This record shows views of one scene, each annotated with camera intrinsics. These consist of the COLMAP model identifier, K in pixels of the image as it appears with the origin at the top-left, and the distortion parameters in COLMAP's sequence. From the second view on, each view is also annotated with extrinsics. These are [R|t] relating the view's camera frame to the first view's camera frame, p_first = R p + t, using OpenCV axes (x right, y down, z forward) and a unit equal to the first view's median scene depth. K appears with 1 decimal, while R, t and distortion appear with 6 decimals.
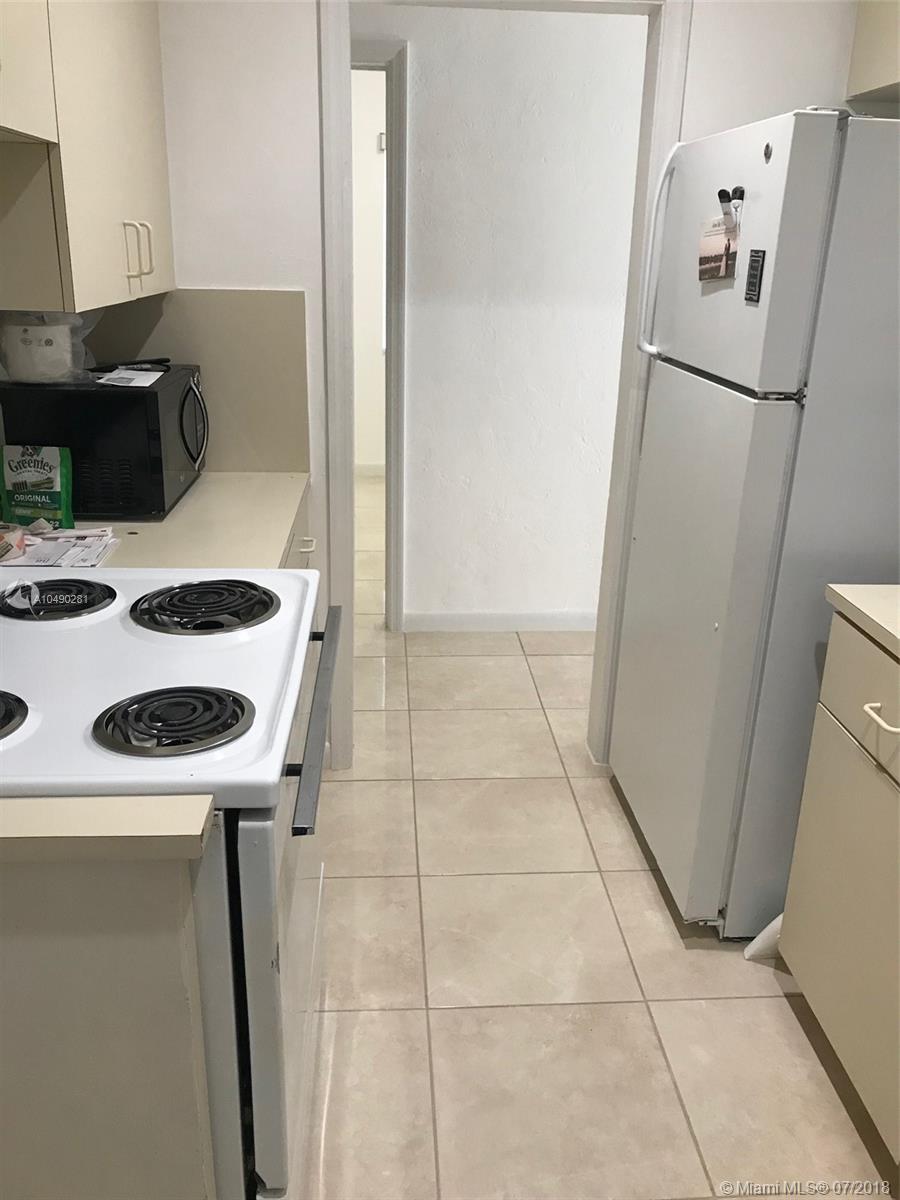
lens RADIAL K [[1002.9, 0, 456.6], [0, 1002.9, 591.1], [0, 0, 1]] dist [0.060141, -0.084052]
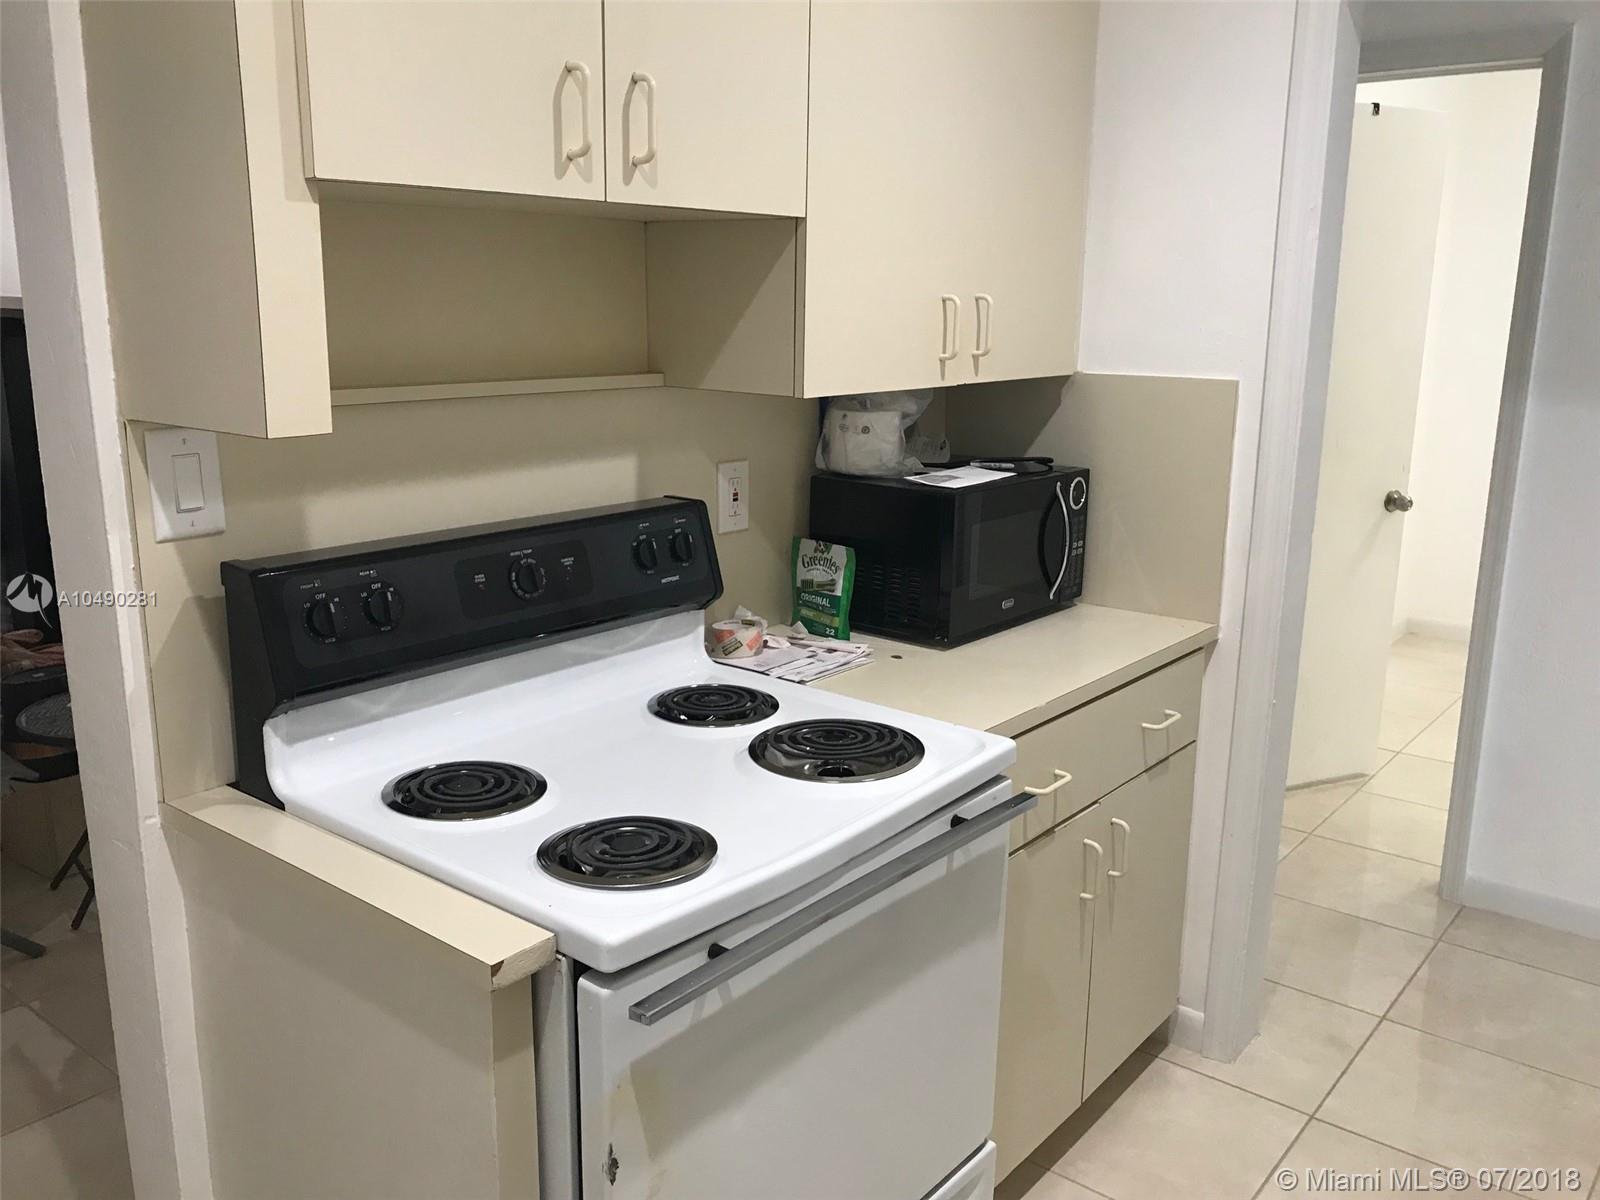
lens RADIAL K [[1337.2, 0, 800.0], [0, 1337.2, 600.0], [0, 0, 1]] dist [0.060141, -0.084052]
pose [[0.725945, 0.140570, -0.673234, 0.362675], [-0.220129, 0.974885, -0.033809, -0.048792], [0.651573, 0.172742, 0.738656, 0.124394]]
